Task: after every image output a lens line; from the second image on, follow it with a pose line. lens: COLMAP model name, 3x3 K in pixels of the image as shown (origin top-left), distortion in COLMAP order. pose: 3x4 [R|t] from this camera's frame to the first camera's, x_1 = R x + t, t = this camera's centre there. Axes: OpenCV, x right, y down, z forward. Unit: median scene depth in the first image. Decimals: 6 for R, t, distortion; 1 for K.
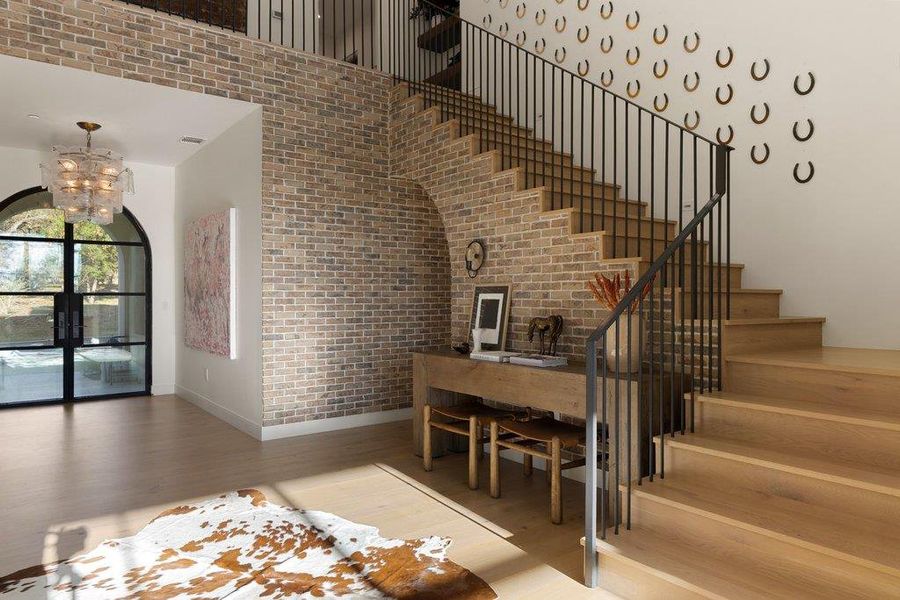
lens RADIAL K [[606.5, 0, 449.8], [0, 606.5, 296.6], [0, 0, 1]] dist [0.000272, -0.000943]
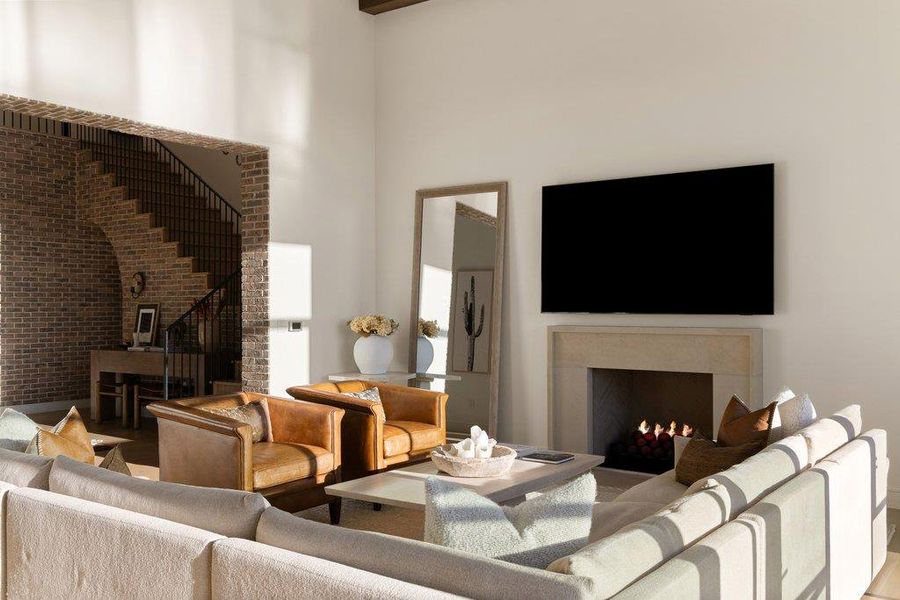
lens RADIAL K [[810.7, 0, 453.2], [0, 810.7, 303.4], [0, 0, 1]] dist [0.011154, -0.011449]
pose [[0.954823, -0.000709, 0.297174, 0.187471], [0.003377, 0.999958, -0.008464, 0.000540], [-0.297156, 0.009085, 0.954786, -1.099705]]
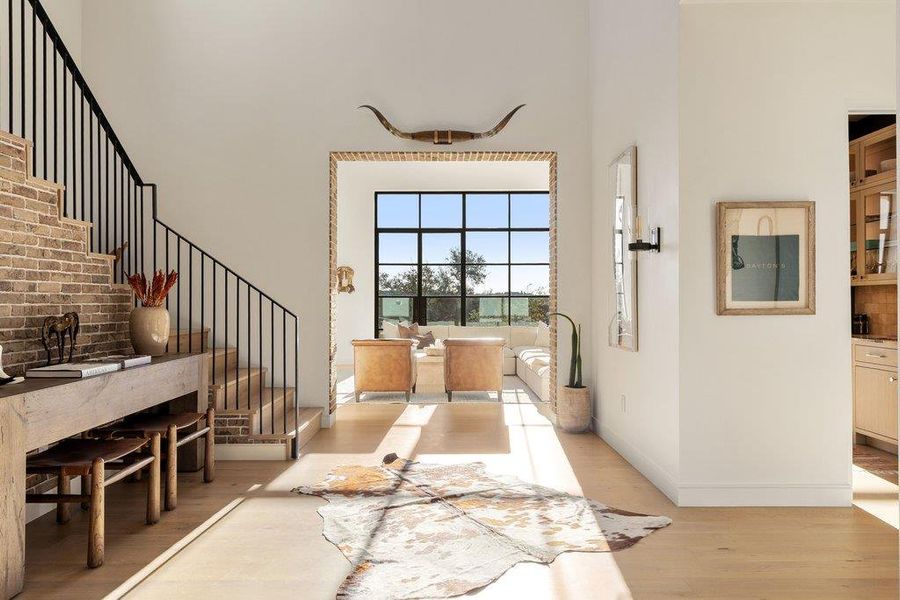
lens RADIAL K [[644.5, 0, 450.1], [0, 644.5, 301.8], [0, 0, 1]] dist [-0.007986, 0.012096]
pose [[-0.810074, 0.001247, 0.586327, -0.646097], [0.001632, 0.999999, 0.000128, 0.014654], [-0.586326, 0.001060, -0.810075, 1.188765]]
